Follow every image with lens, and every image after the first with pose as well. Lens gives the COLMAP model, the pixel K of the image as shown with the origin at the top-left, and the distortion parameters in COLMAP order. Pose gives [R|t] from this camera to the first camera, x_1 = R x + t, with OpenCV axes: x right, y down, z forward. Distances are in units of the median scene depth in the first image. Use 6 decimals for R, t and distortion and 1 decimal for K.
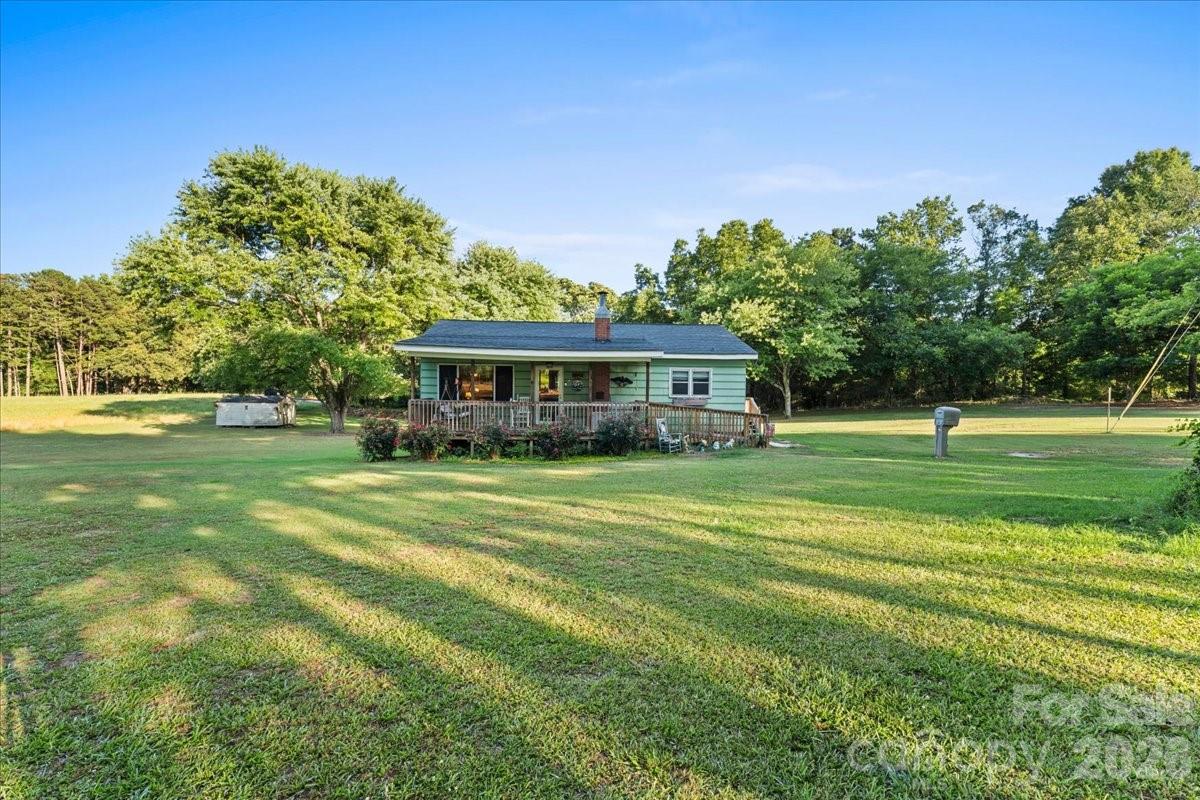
lens RADIAL K [[507.9, 0, 602.4], [0, 507.9, 399.9], [0, 0, 1]] dist [0.001516, -0.000460]
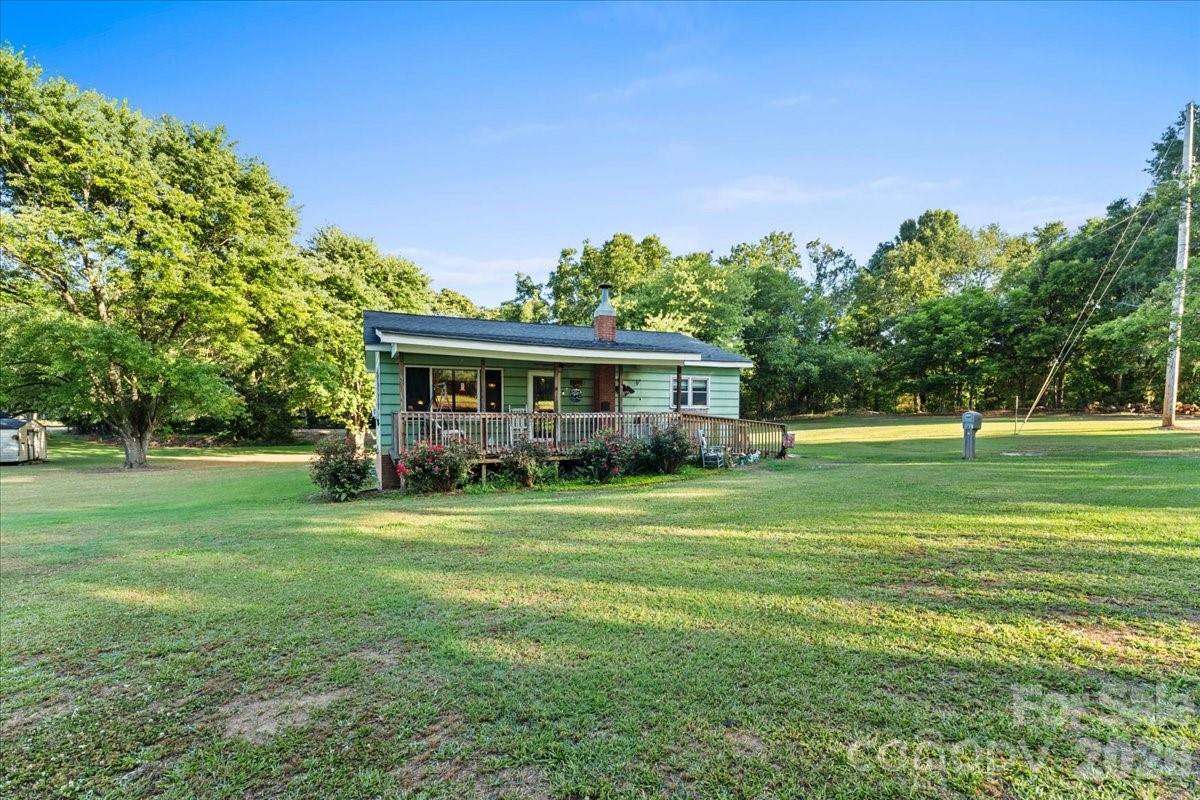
lens RADIAL K [[511.0, 0, 592.1], [0, 511.0, 434.4], [0, 0, 1]] dist [0.003765, 0.000455]
pose [[0.944499, -0.024858, 0.327571, -0.162109], [0.015819, 0.999418, 0.030231, 0.006477], [-0.328132, -0.023371, 0.944343, 0.096884]]
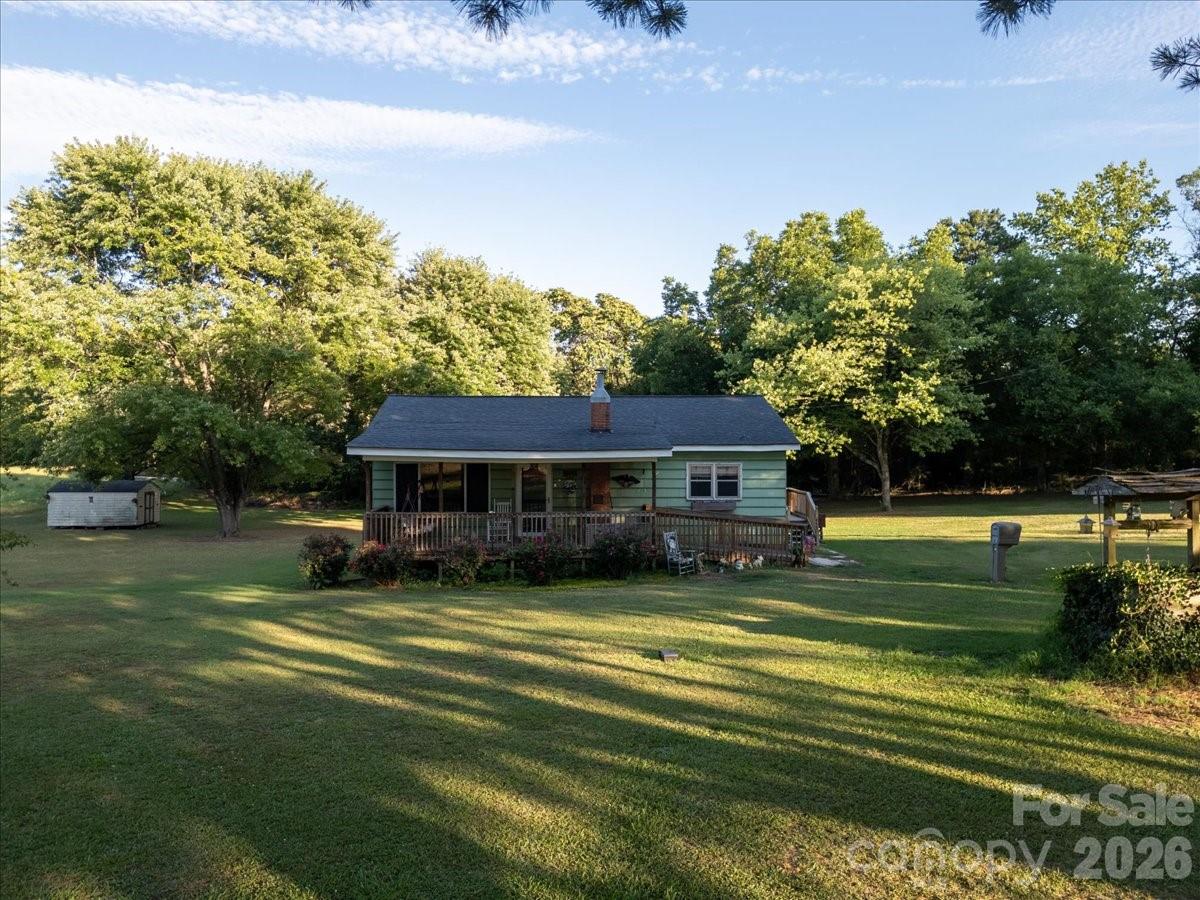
lens RADIAL K [[842.6, 0, 600.0], [0, 842.6, 450.0], [0, 0, 1]] dist [0.095262, -0.105884]
pose [[0.999431, -0.011433, -0.031728, 0.021328], [0.010983, 0.999837, -0.014317, -0.035018], [0.031886, 0.013960, 0.999394, -0.164843]]
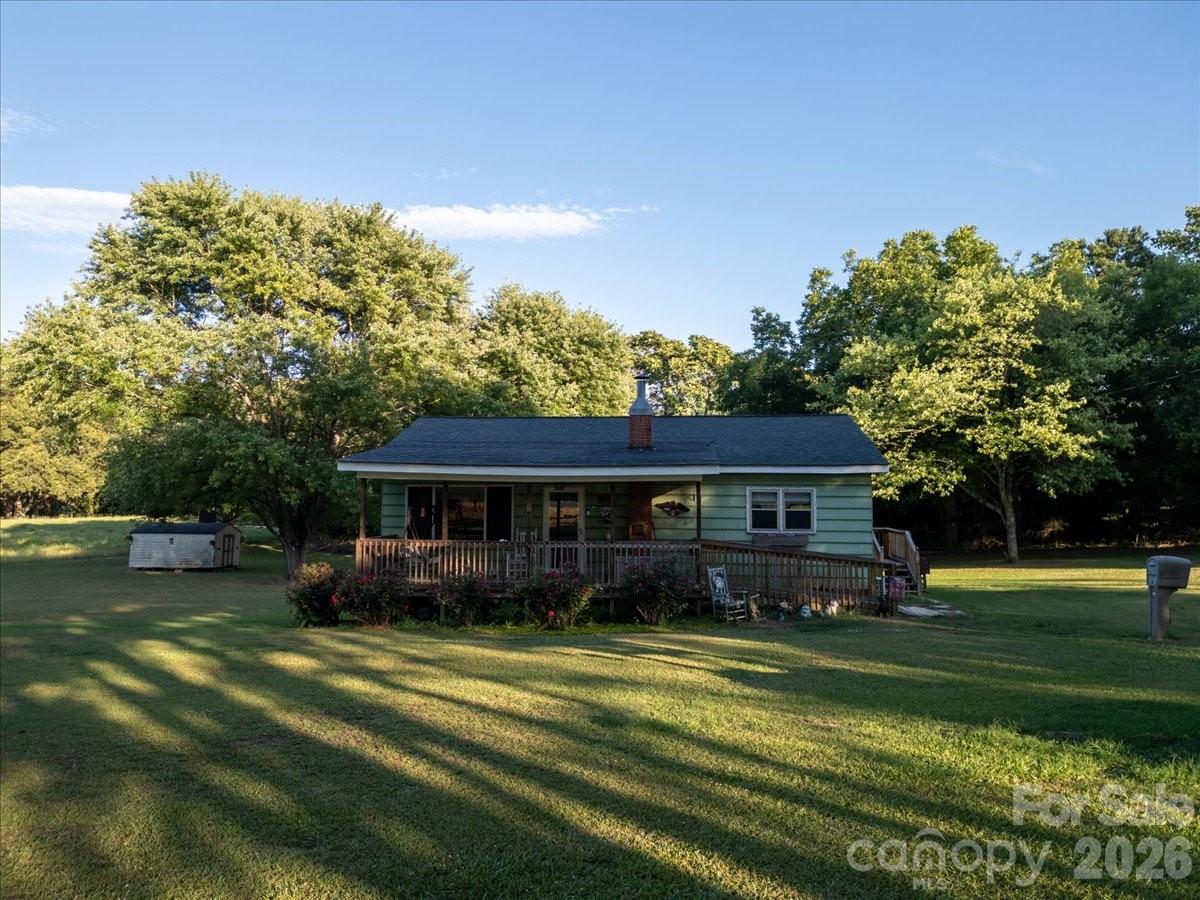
lens RADIAL K [[845.3, 0, 600.0], [0, 845.3, 450.0], [0, 0, 1]] dist [0.082659, -0.079179]
pose [[0.986734, -0.015054, -0.161647, 0.065990], [0.001364, 0.996425, -0.084466, -0.010360], [0.162341, 0.083125, 0.983227, -0.055063]]
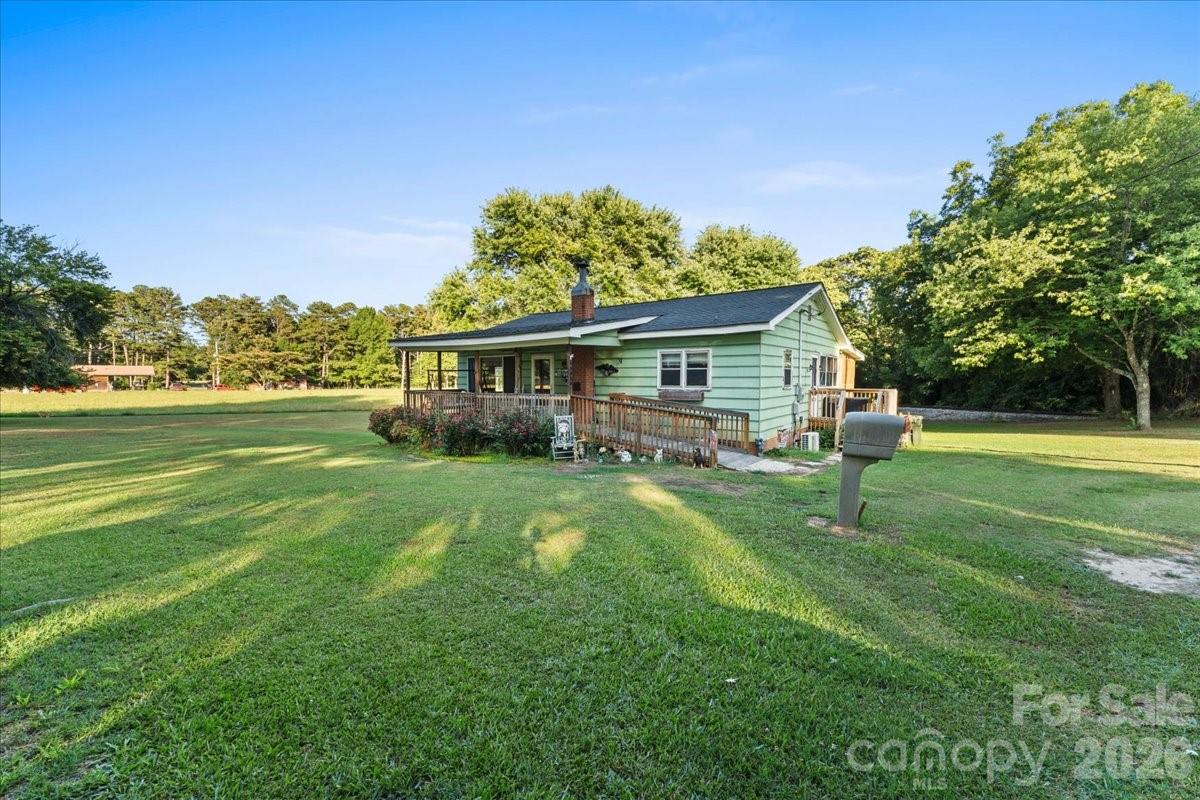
lens RADIAL K [[507.9, 0, 602.4], [0, 507.9, 399.9], [0, 0, 1]] dist [0.001516, -0.000460]
pose [[0.756596, 0.013902, -0.653734, 0.303107], [-0.007289, 0.999891, 0.012827, 0.000849], [0.653841, -0.004939, 0.756615, 0.200382]]
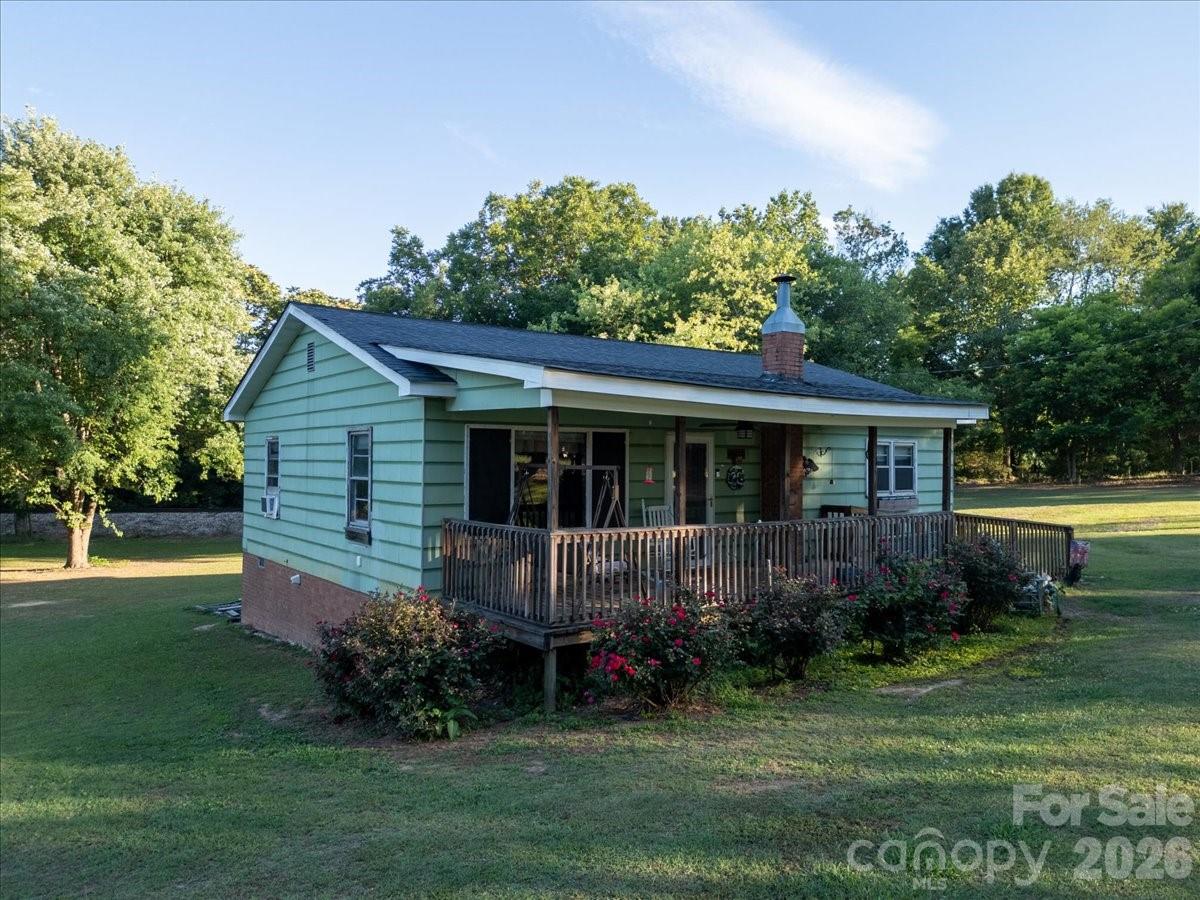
lens RADIAL K [[834.2, 0, 597.6], [0, 834.2, 466.2], [0, 0, 1]] dist [0.045782, 0.000562]
pose [[0.852565, -0.010793, 0.522509, -0.289851], [0.017795, 0.999807, -0.008383, -0.017967], [-0.522318, 0.016445, 0.852593, 0.226355]]
